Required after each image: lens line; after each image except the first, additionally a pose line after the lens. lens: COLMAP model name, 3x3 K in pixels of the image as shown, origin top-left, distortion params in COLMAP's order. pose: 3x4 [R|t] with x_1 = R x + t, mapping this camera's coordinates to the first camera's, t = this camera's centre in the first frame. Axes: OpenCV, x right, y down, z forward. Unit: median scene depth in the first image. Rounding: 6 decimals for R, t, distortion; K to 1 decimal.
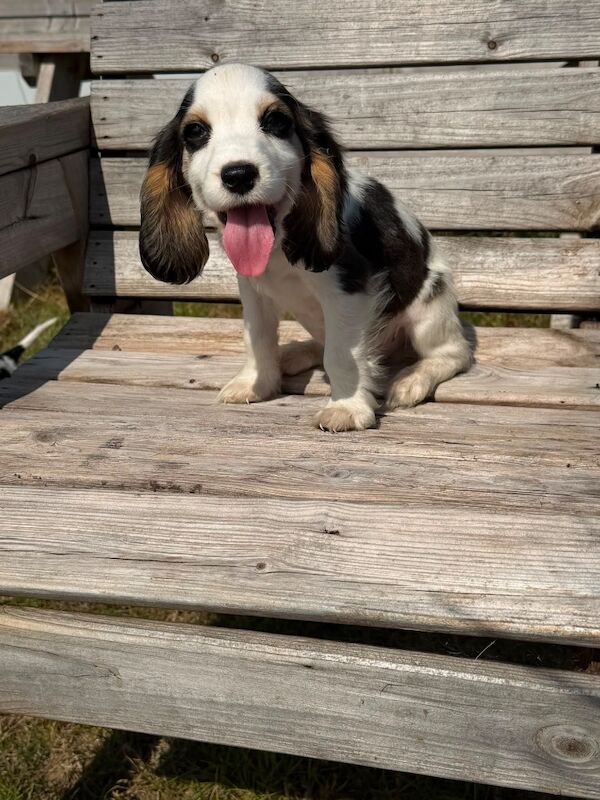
lens RADIAL K [[989.2, 0, 308.0], [0, 989.2, 399.7], [0, 0, 1]] dist [0.069295, 0.000000]
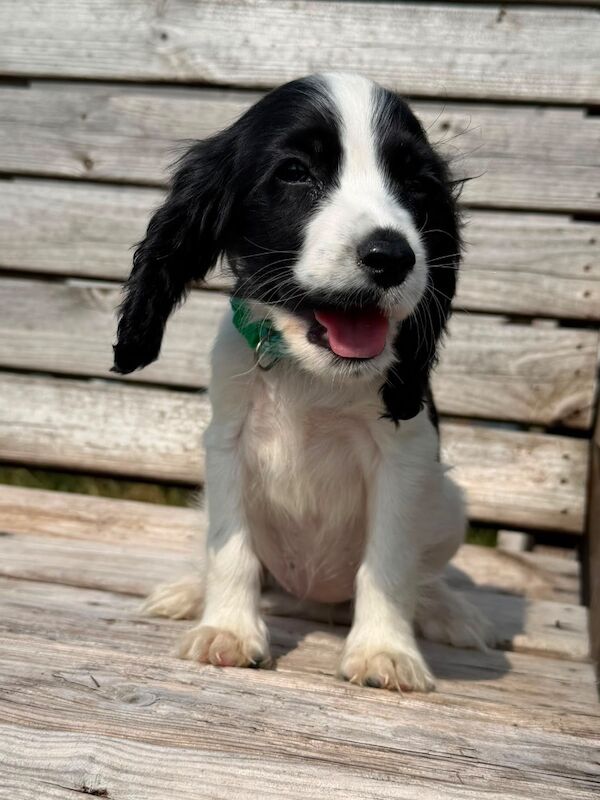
lens RADIAL K [[1101.7, 0, 298.5], [0, 1101.7, 405.9], [0, 0, 1]] dist [0.104053, 0.000000]
pose [[0.992005, 0.114602, 0.052841, 0.048518], [-0.098032, 0.963476, -0.249206, 0.042400], [-0.079470, 0.242033, 0.967008, 0.204841]]
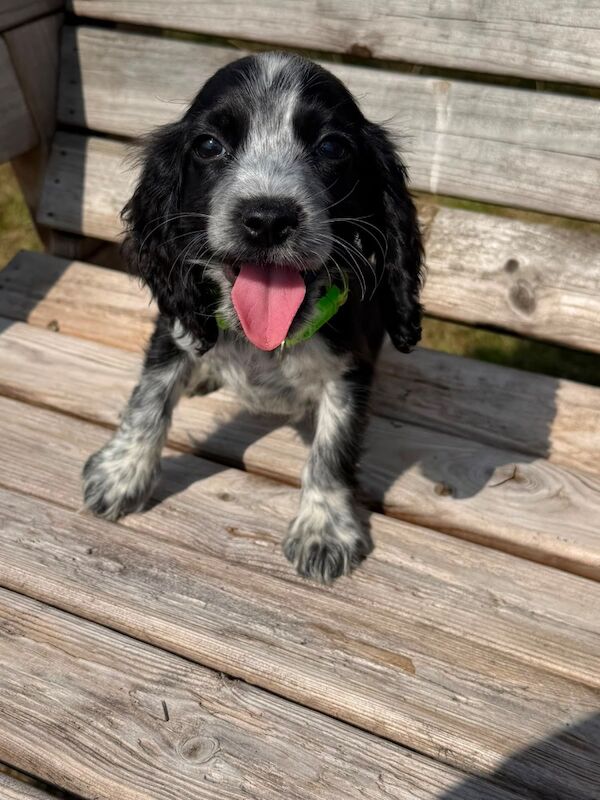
lens RADIAL K [[1101.7, 0, 296.5], [0, 1101.7, 384.1], [0, 0, 1]] dist [0.104053, 0.000000]
pose [[0.975724, 0.151805, -0.157854, 0.110342], [-0.120214, 0.973736, 0.193356, -0.188616], [0.183061, -0.169686, 0.968347, 0.264192]]
